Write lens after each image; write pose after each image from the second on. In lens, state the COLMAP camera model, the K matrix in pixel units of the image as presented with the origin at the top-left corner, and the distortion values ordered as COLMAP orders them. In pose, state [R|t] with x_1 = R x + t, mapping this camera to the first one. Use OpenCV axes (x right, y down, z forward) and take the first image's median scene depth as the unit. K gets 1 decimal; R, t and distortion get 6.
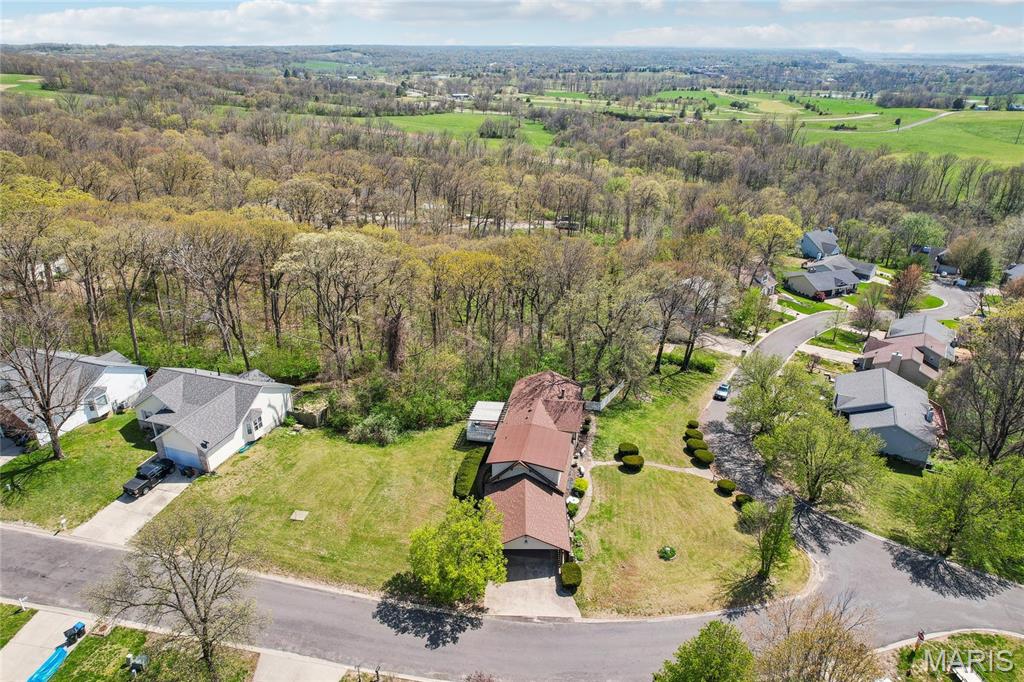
lens RADIAL K [[675.0, 0, 517.8], [0, 675.0, 338.9], [0, 0, 1]] dist [-0.054719, 0.038825]
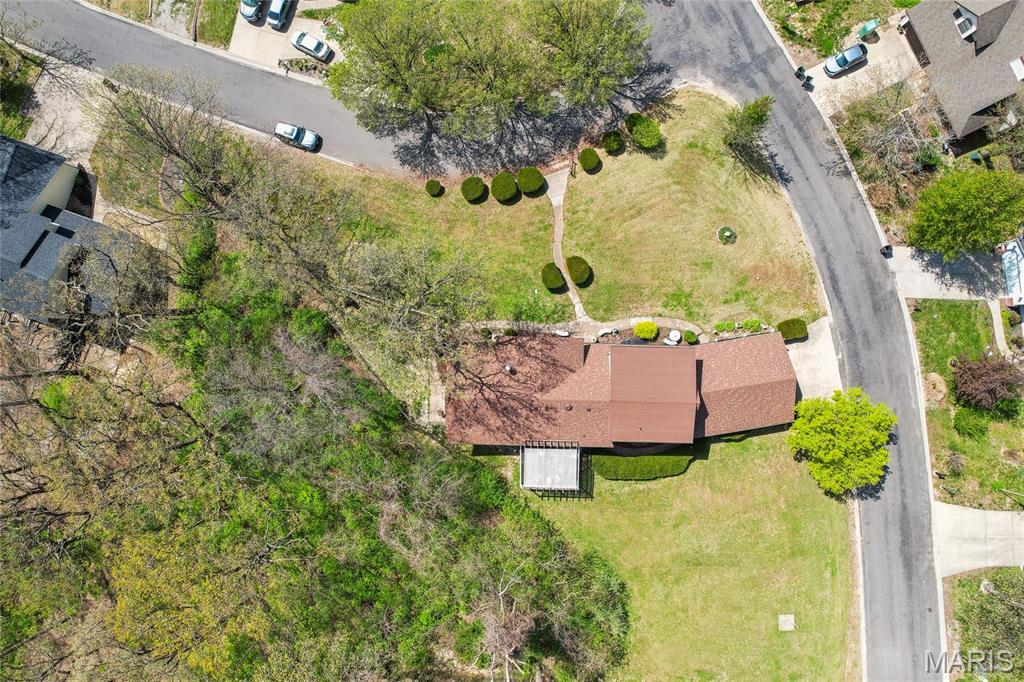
lens RADIAL K [[675.0, 0, 516.6], [0, 675.0, 341.8], [0, 0, 1]] dist [-0.054719, 0.038825]
pose [[-0.156638, -0.987522, -0.016295, 0.125308], [0.400251, -0.078553, 0.913033, -0.655149], [-0.902920, 0.136493, 0.407560, 0.845250]]
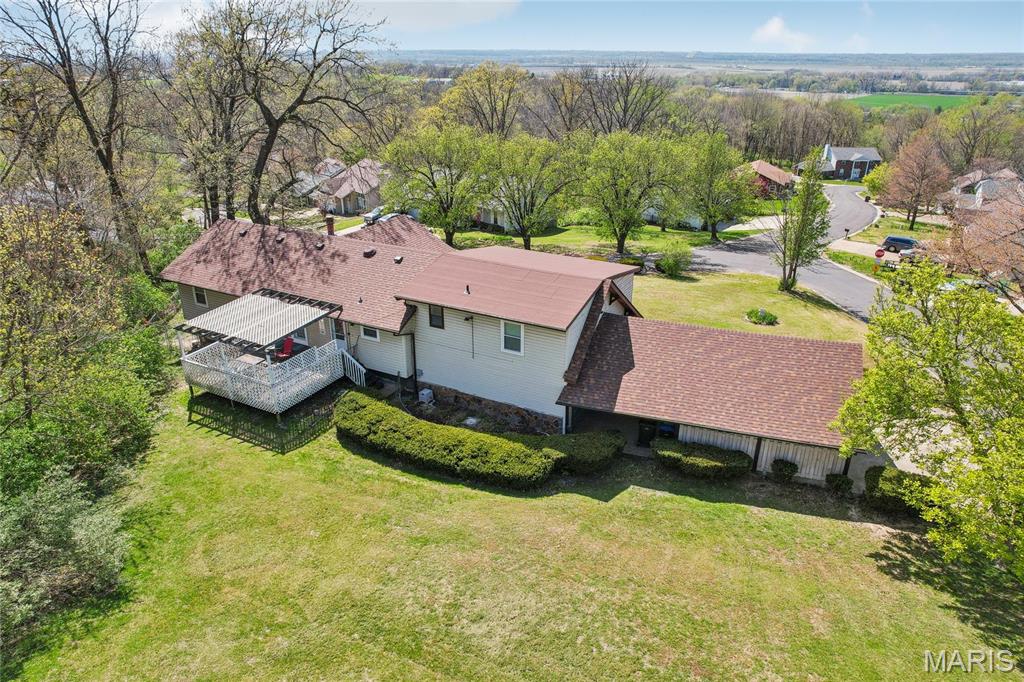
lens RADIAL K [[675.0, 0, 512.5], [0, 675.0, 347.6], [0, 0, 1]] dist [-0.054719, 0.038825]
pose [[0.306702, -0.394232, 0.866323, -0.346818], [0.383993, 0.884080, 0.266369, 0.094240], [-0.870909, 0.250966, 0.422532, 0.889443]]
